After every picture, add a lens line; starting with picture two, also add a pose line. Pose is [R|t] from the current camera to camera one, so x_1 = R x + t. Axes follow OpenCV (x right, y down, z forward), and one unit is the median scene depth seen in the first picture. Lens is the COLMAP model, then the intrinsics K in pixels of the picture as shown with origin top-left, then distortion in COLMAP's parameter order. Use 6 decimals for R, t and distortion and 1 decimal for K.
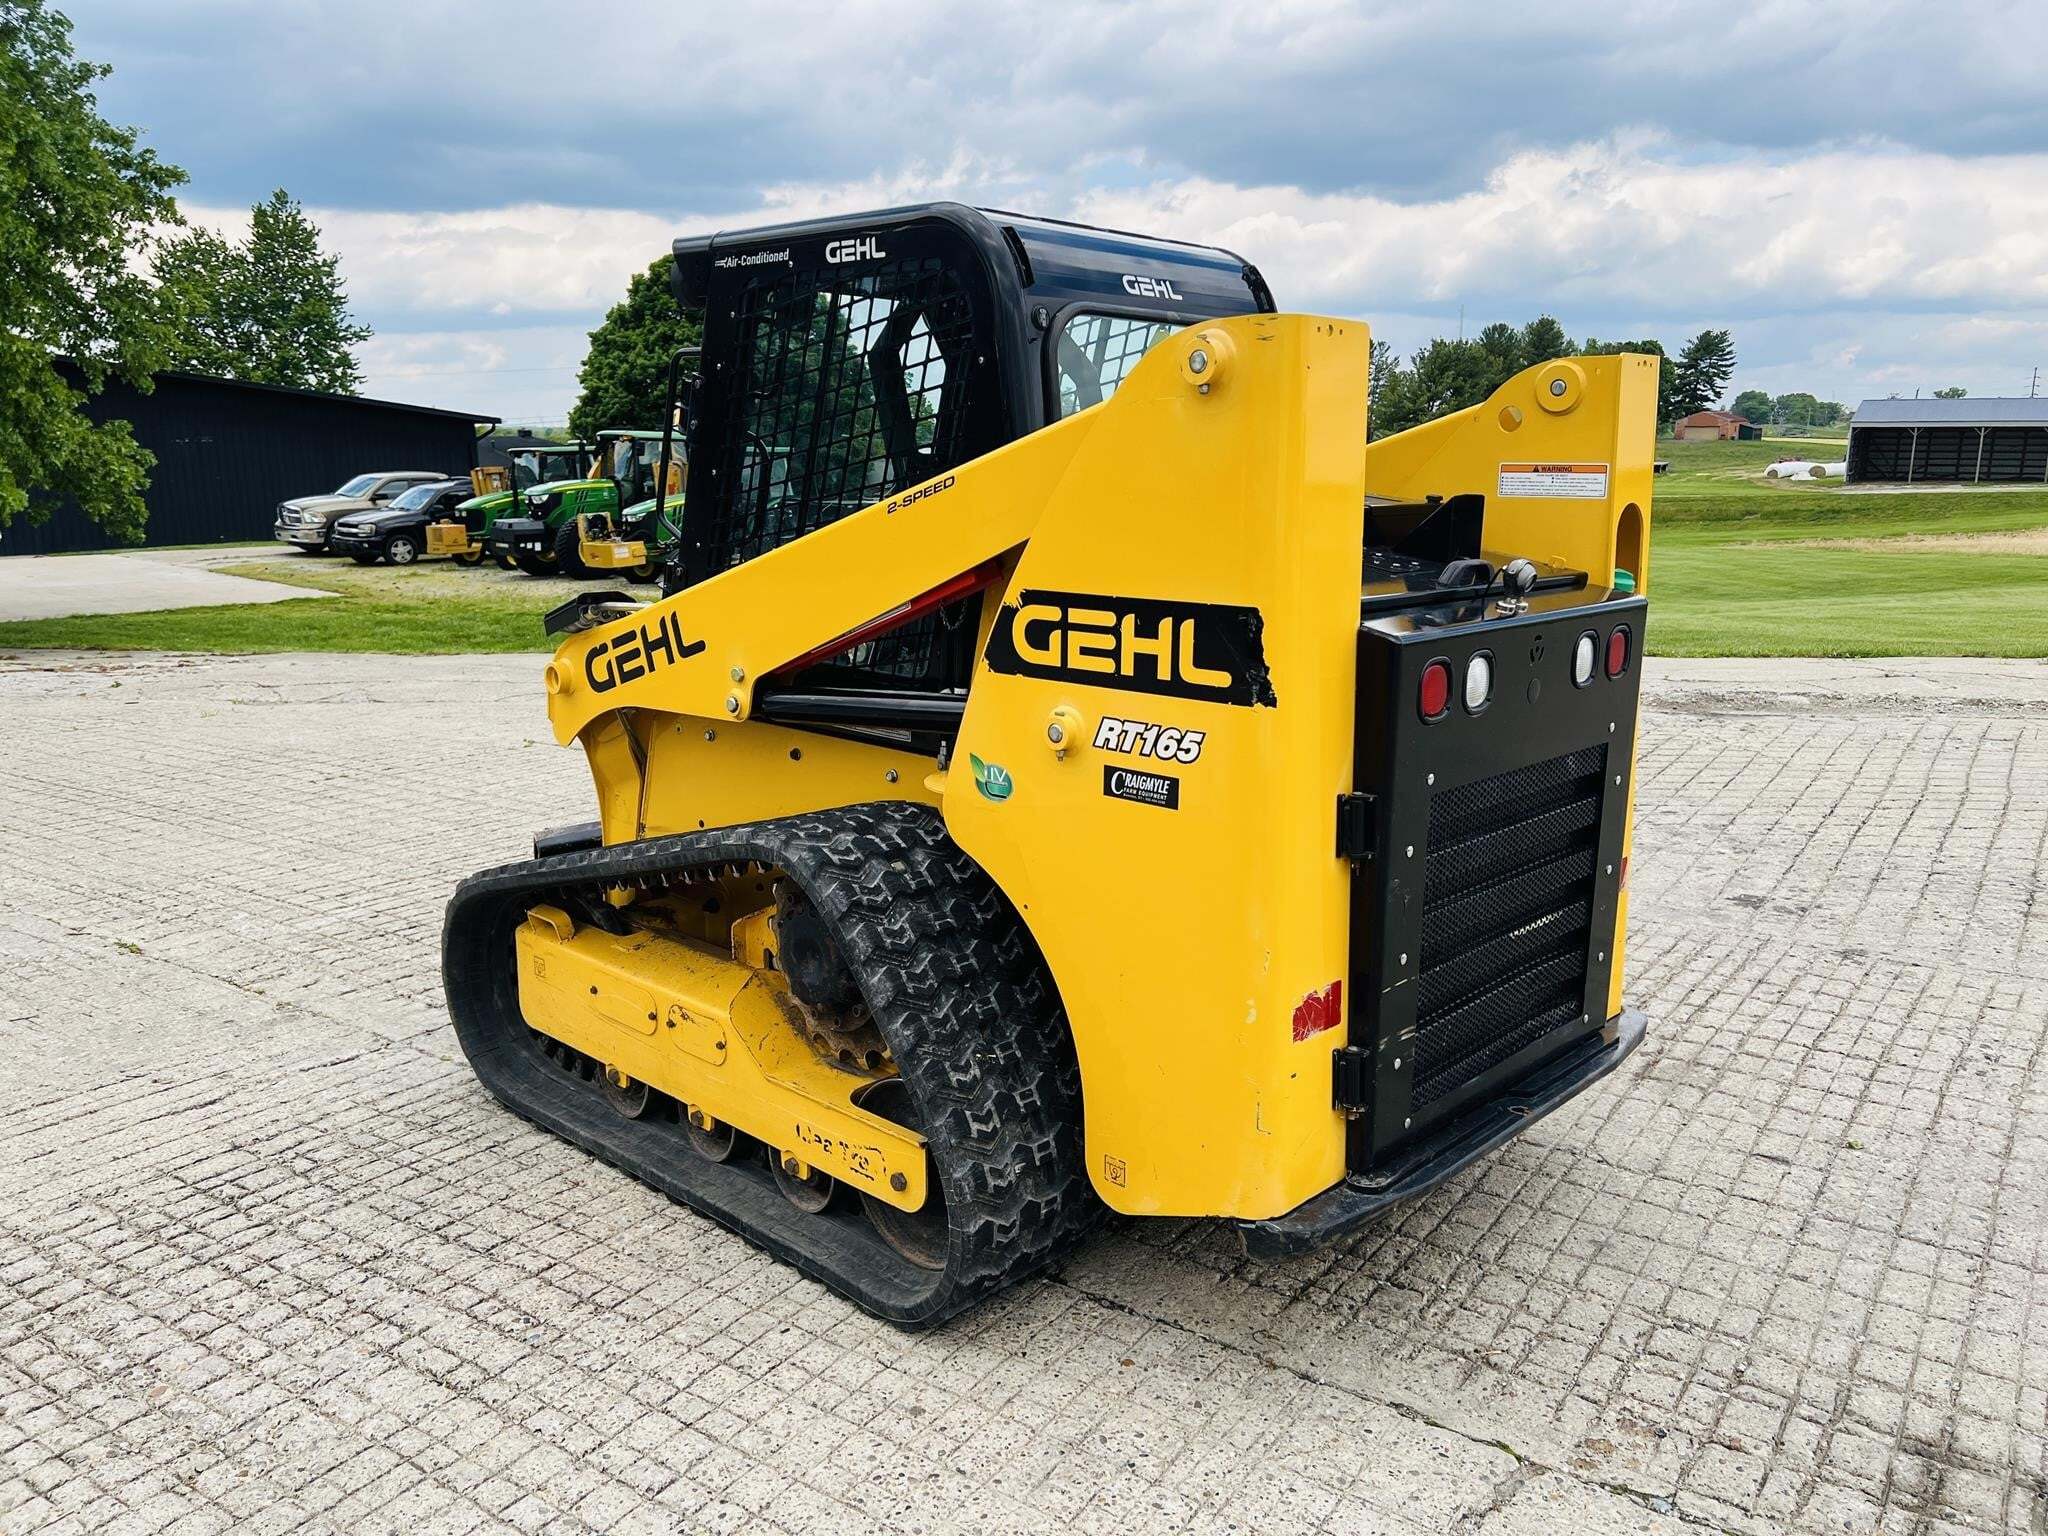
lens RADIAL K [[1539.4, 0, 1034.3], [0, 1539.4, 766.0], [0, 0, 1]] dist [0.053905, -0.059796]
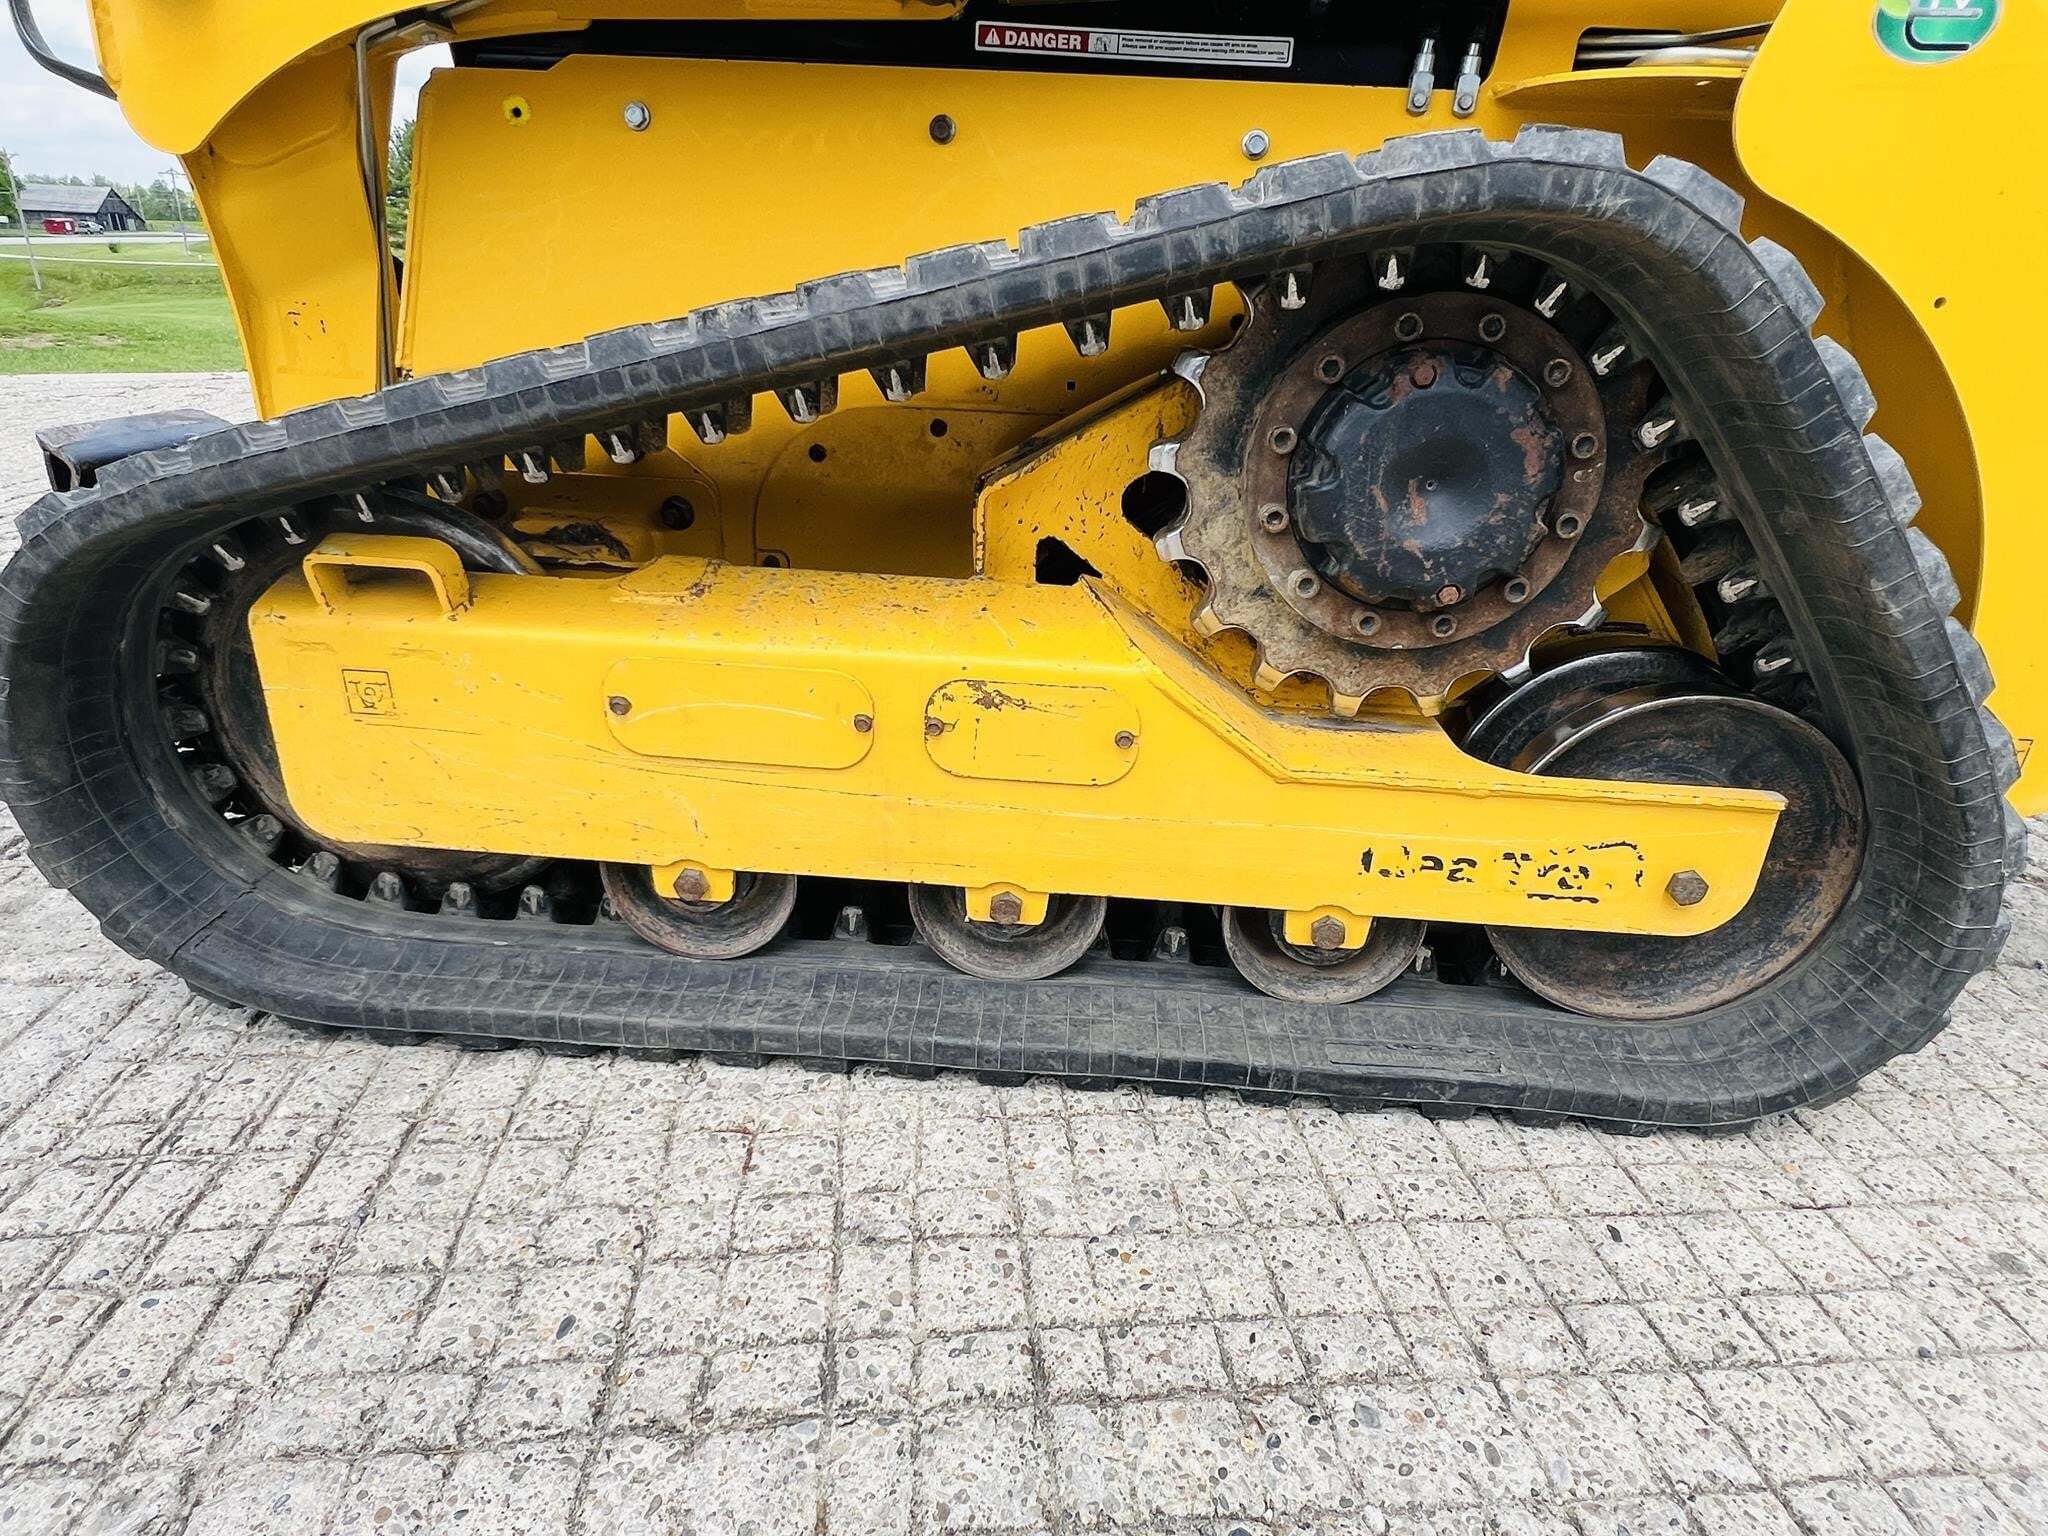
lens RADIAL K [[1154.8, 0, 1011.0], [0, 1154.8, 779.4], [0, 0, 1]] dist [-0.003444, 0.000399]
pose [[0.773605, -0.233826, 0.588949, -0.402501], [0.087867, 0.960033, 0.265738, 0.092908], [-0.627546, -0.153827, 0.763232, 0.711565]]
